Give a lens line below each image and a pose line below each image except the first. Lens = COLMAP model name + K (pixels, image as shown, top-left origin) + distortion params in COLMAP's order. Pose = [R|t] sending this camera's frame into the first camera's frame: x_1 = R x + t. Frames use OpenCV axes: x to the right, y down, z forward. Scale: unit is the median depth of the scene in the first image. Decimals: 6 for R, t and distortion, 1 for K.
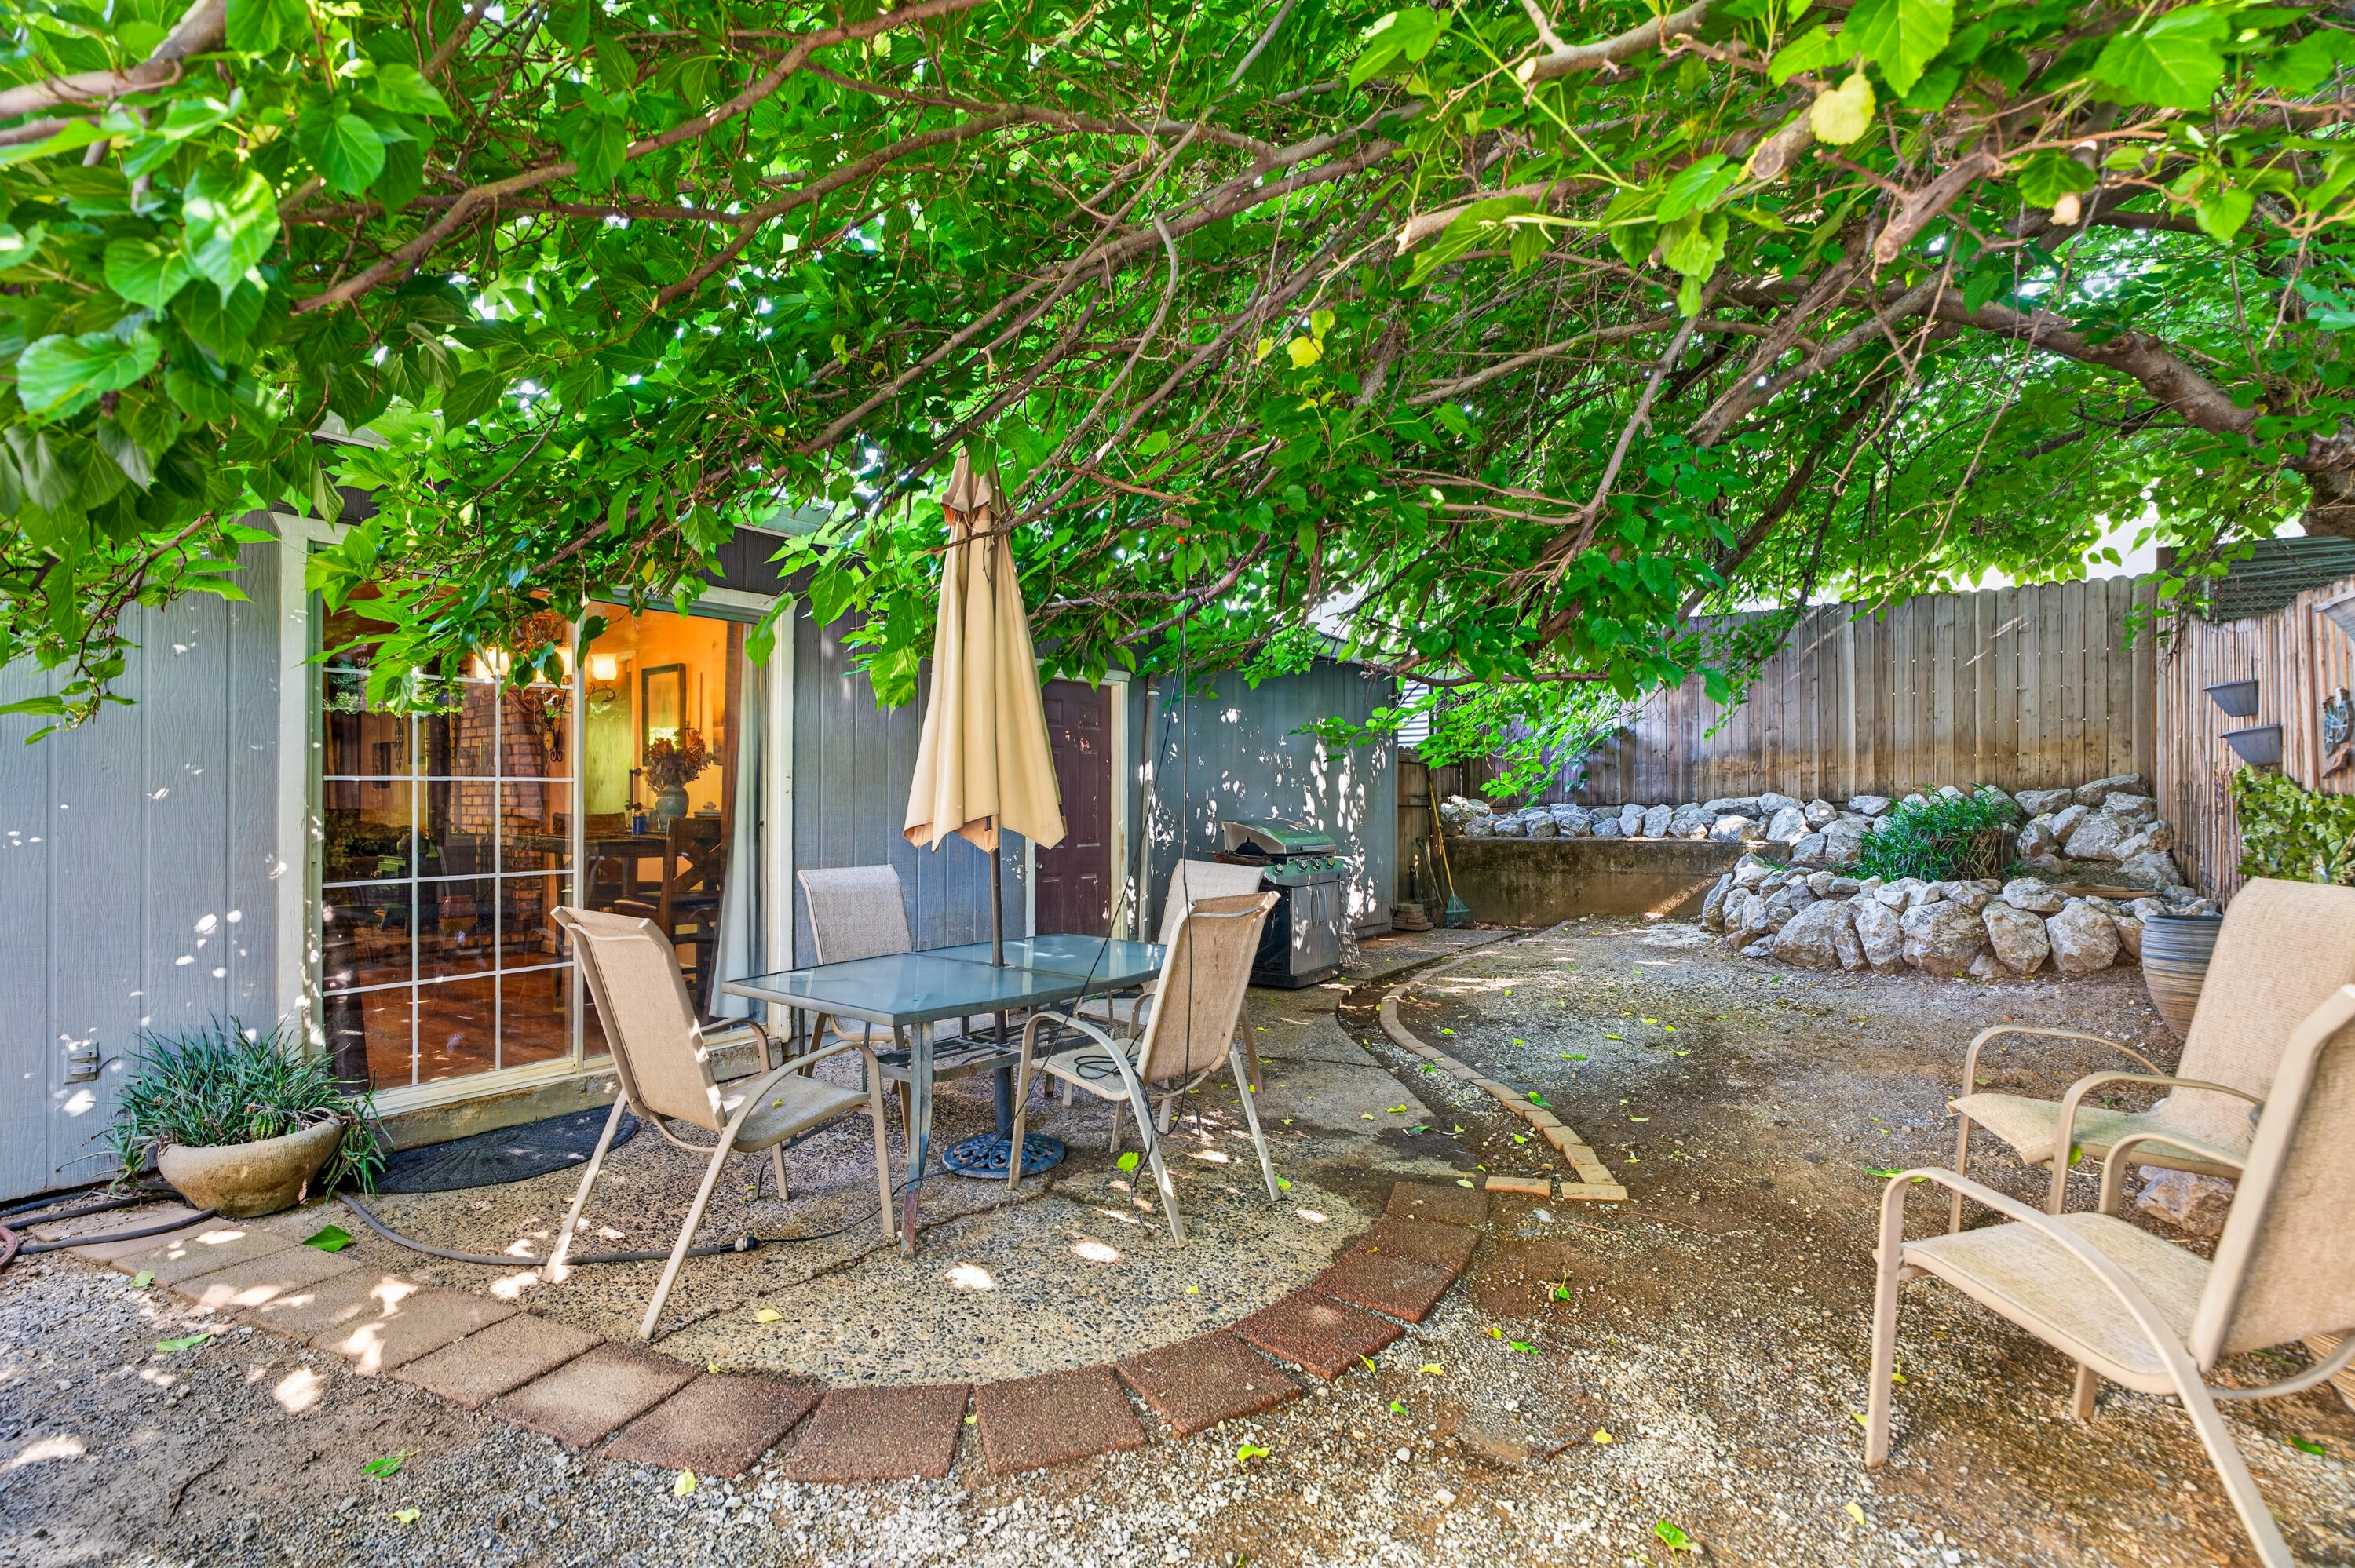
lens RADIAL K [[1070.5, 0, 1174.6], [0, 1070.5, 784.9], [0, 0, 1]] dist [-0.001477, -0.000378]
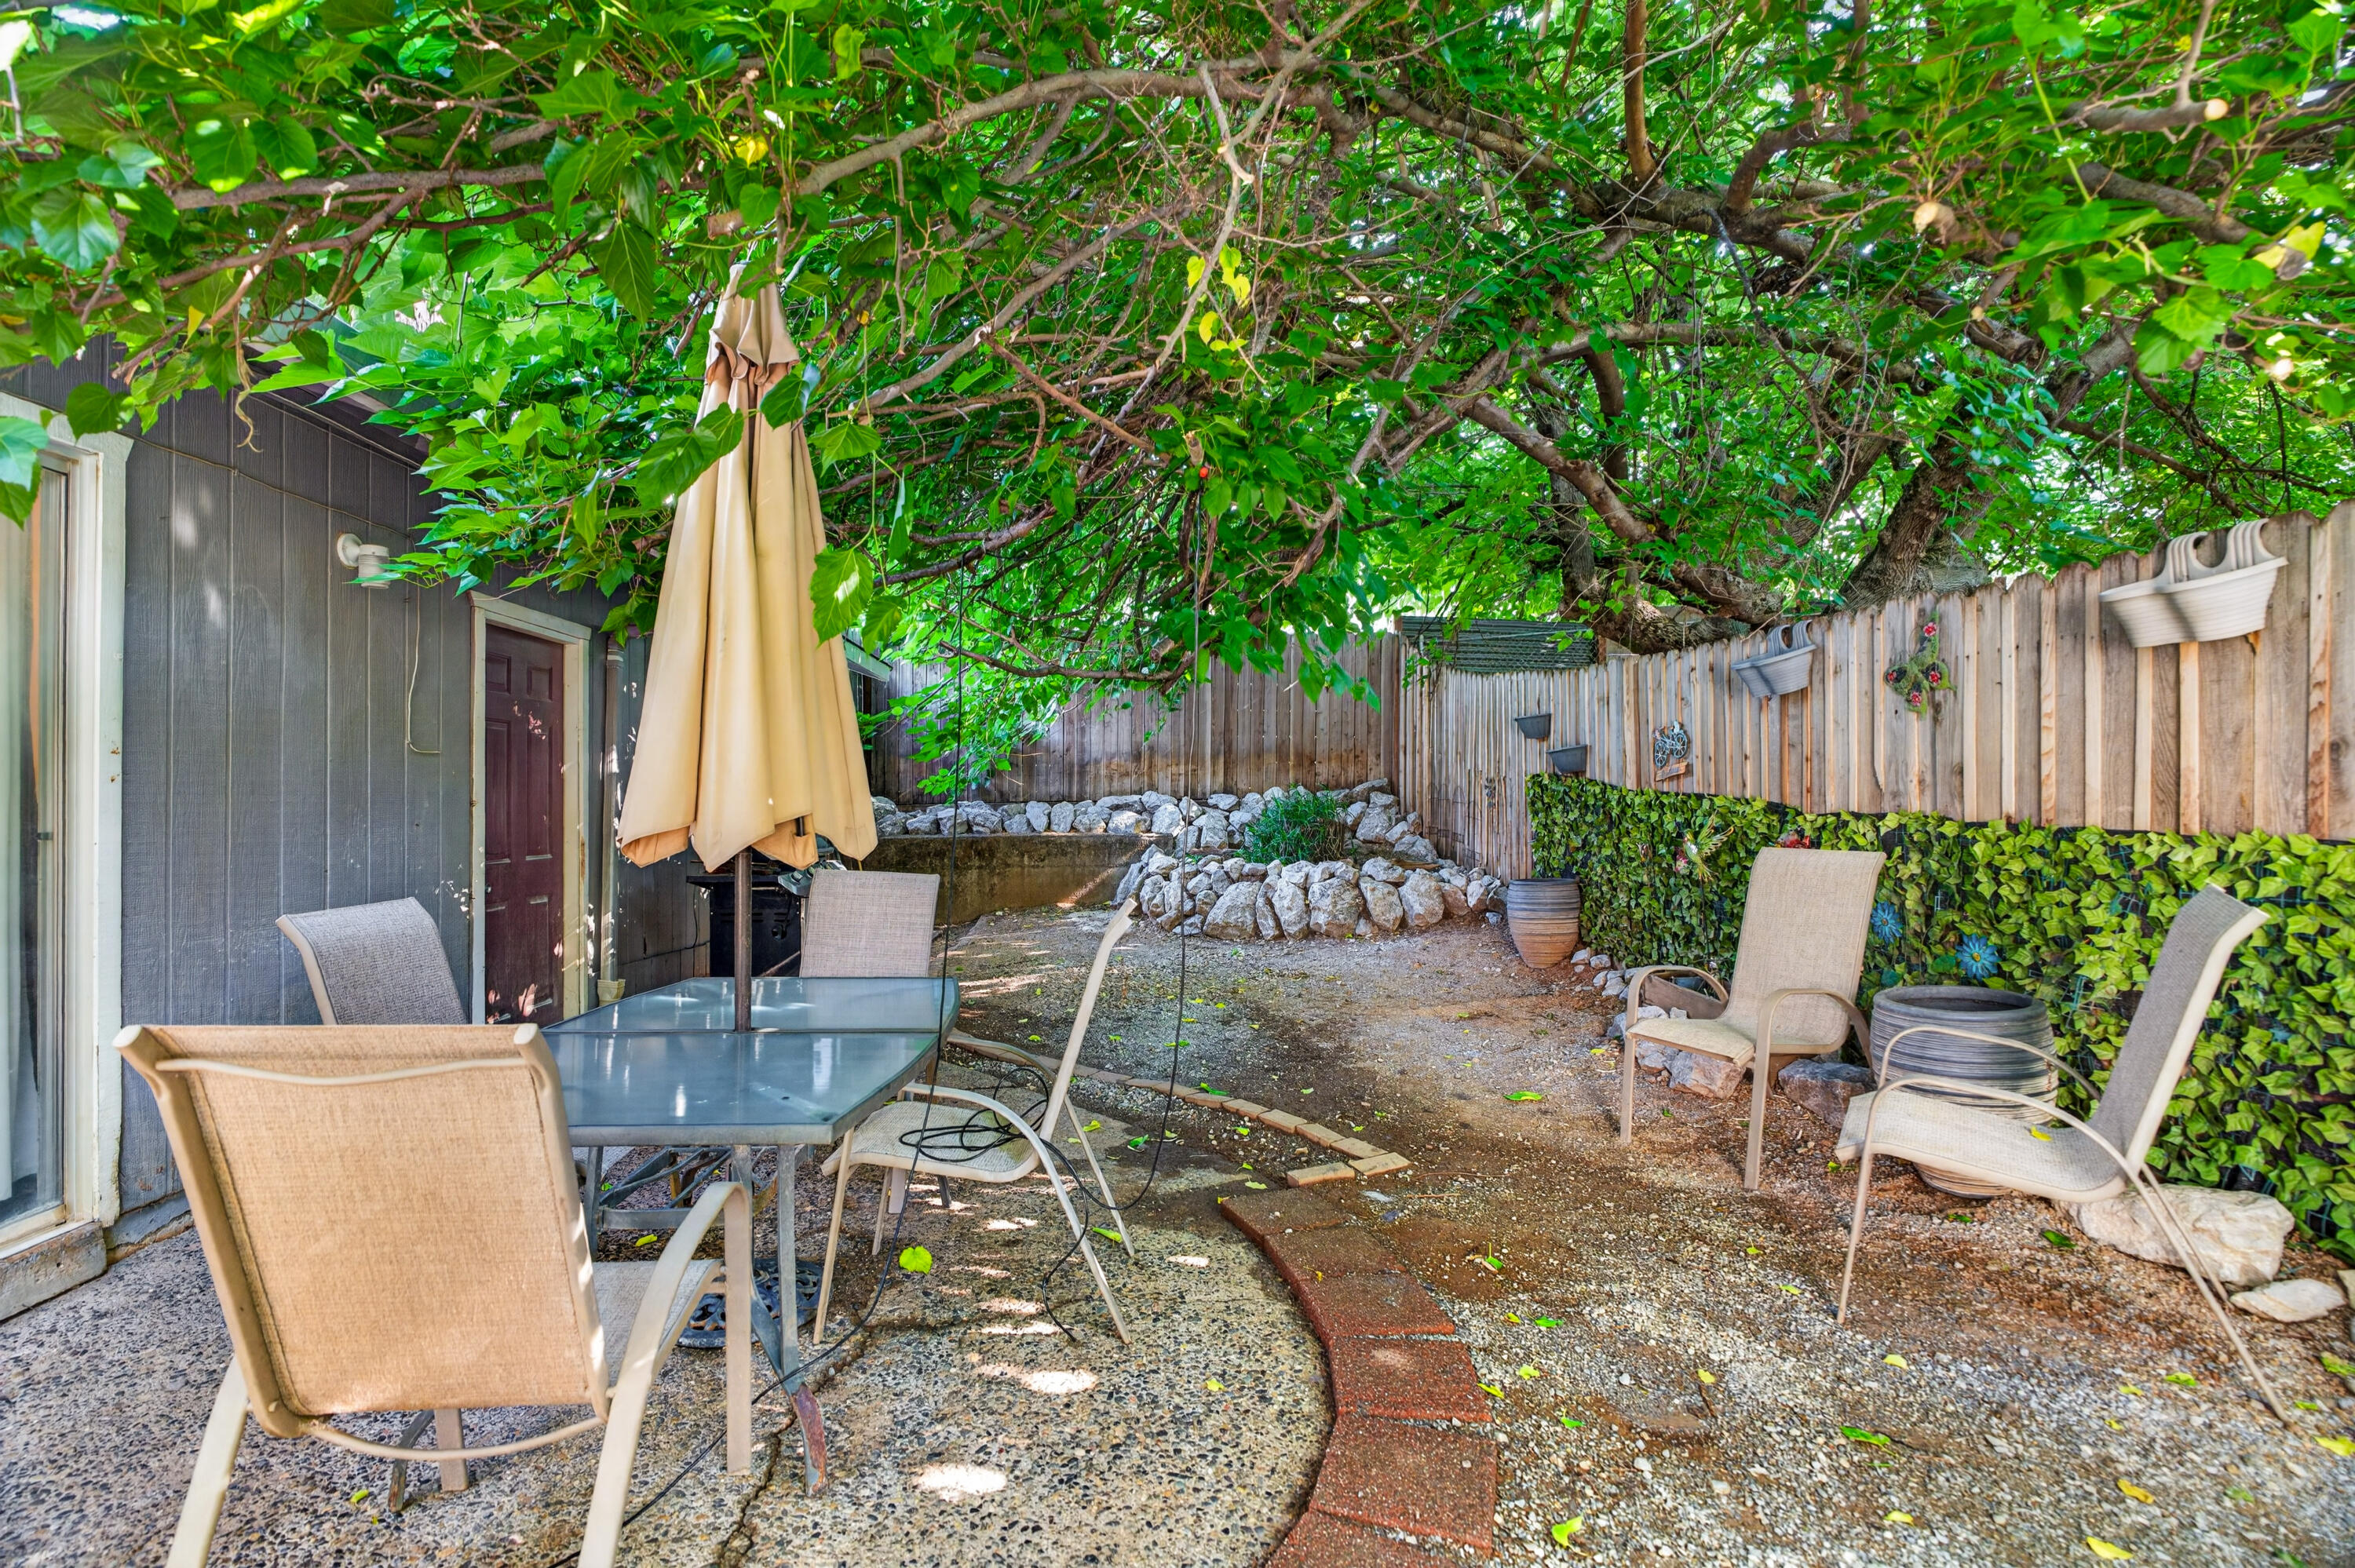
lens RADIAL K [[1070.5, 0, 1174.6], [0, 1070.5, 784.9], [0, 0, 1]] dist [-0.001477, -0.000378]
pose [[0.755544, 0.009293, 0.655032, -0.217693], [-0.010401, 0.999944, -0.002190, 0.003557], [-0.655015, -0.005159, 0.755598, 0.155558]]
